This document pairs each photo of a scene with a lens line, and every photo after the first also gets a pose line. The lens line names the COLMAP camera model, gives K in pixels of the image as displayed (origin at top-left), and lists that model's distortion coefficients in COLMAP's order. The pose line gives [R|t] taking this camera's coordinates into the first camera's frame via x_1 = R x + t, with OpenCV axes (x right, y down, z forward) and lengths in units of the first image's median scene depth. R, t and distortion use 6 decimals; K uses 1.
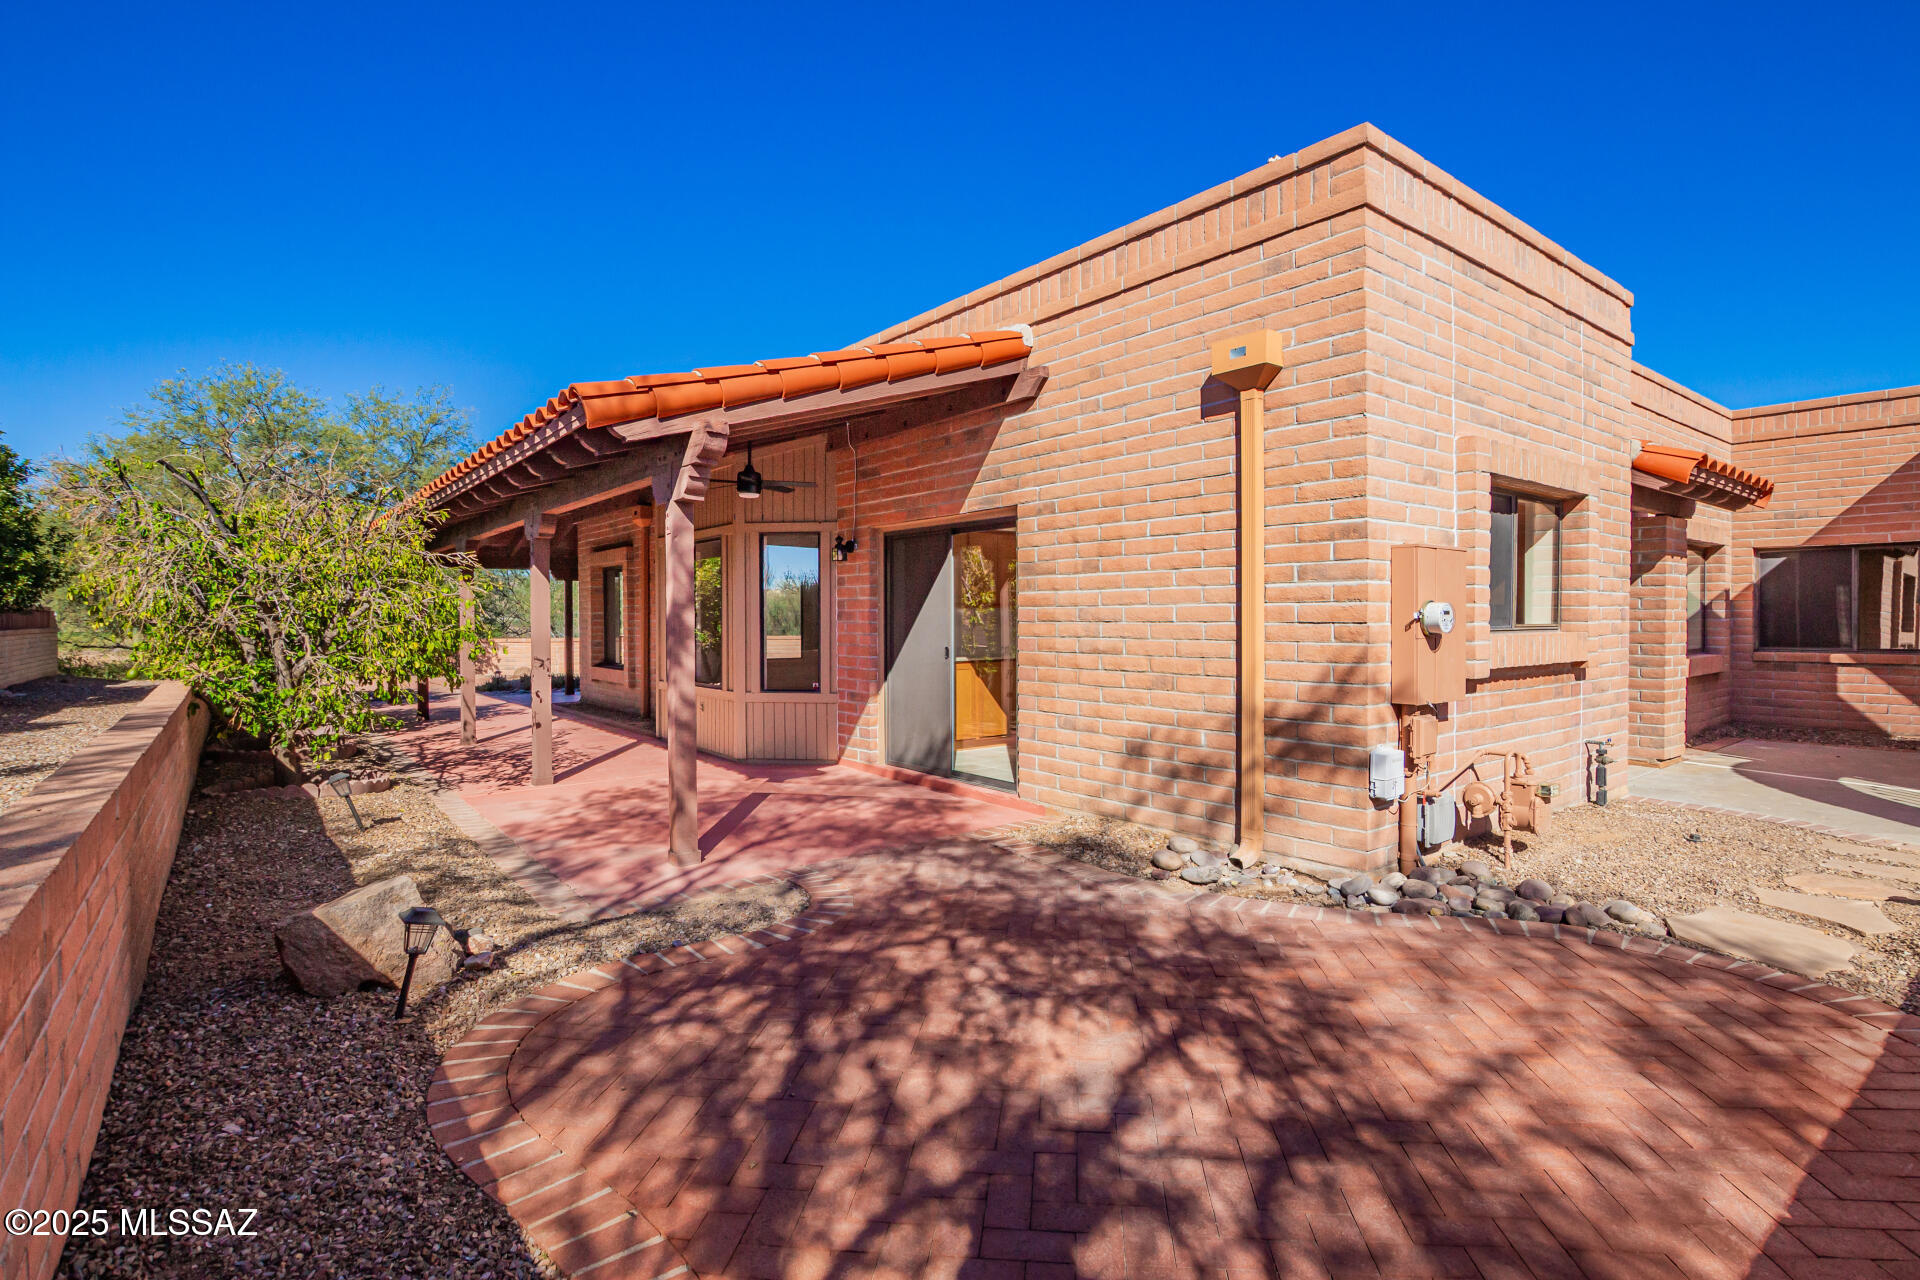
lens RADIAL K [[926.4, 0, 973.7], [0, 926.4, 622.2], [0, 0, 1]] dist [0.003074, 0.000986]
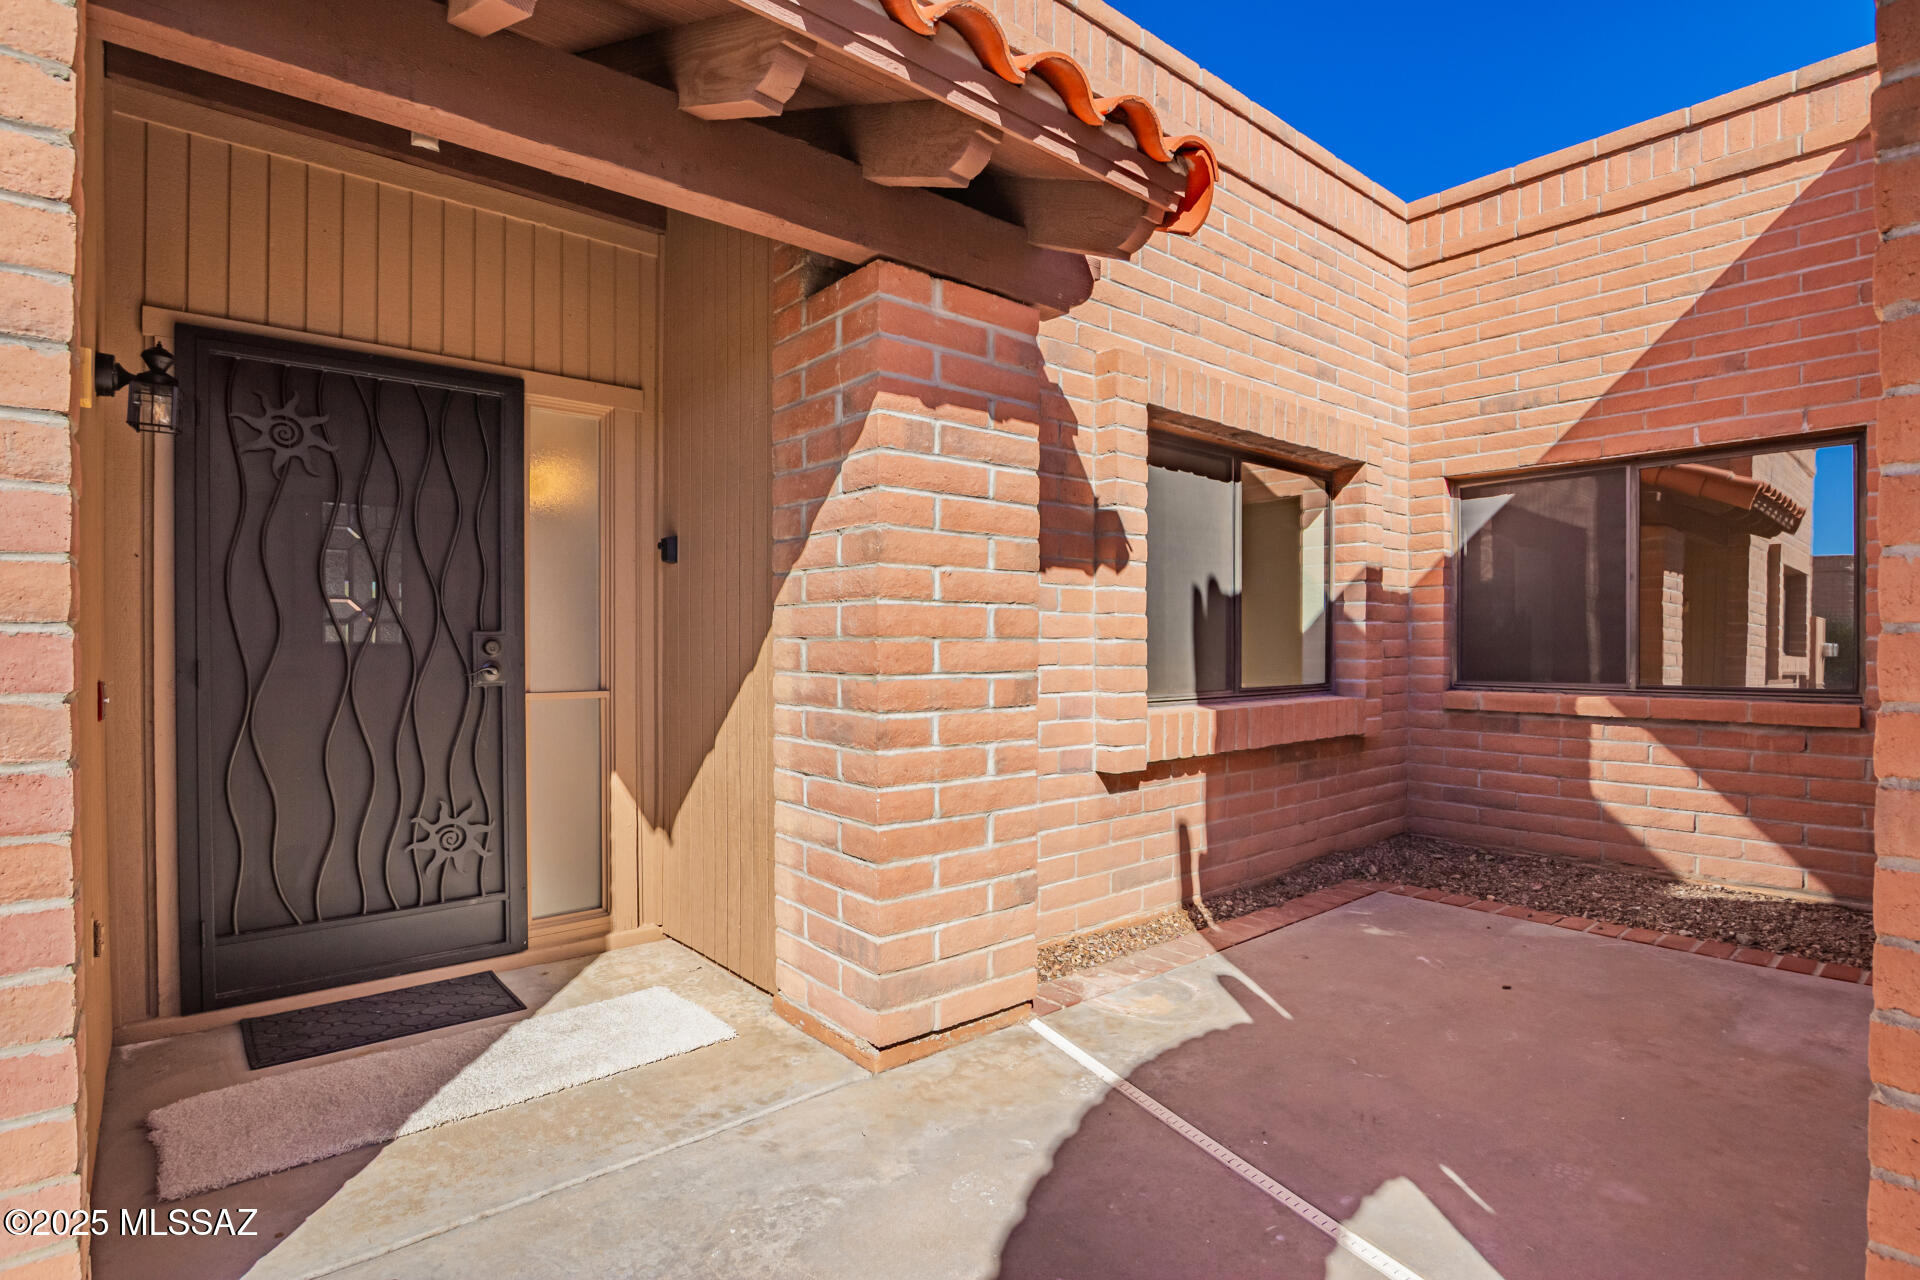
lens RADIAL K [[926.4, 0, 955.7], [0, 926.4, 652.2], [0, 0, 1]] dist [0.003074, 0.000986]
pose [[0.999503, 0.000117, 0.031527, 0.574774], [-0.000208, 0.999996, 0.002869, 0.010516], [-0.031527, -0.002874, 0.999499, 0.528277]]
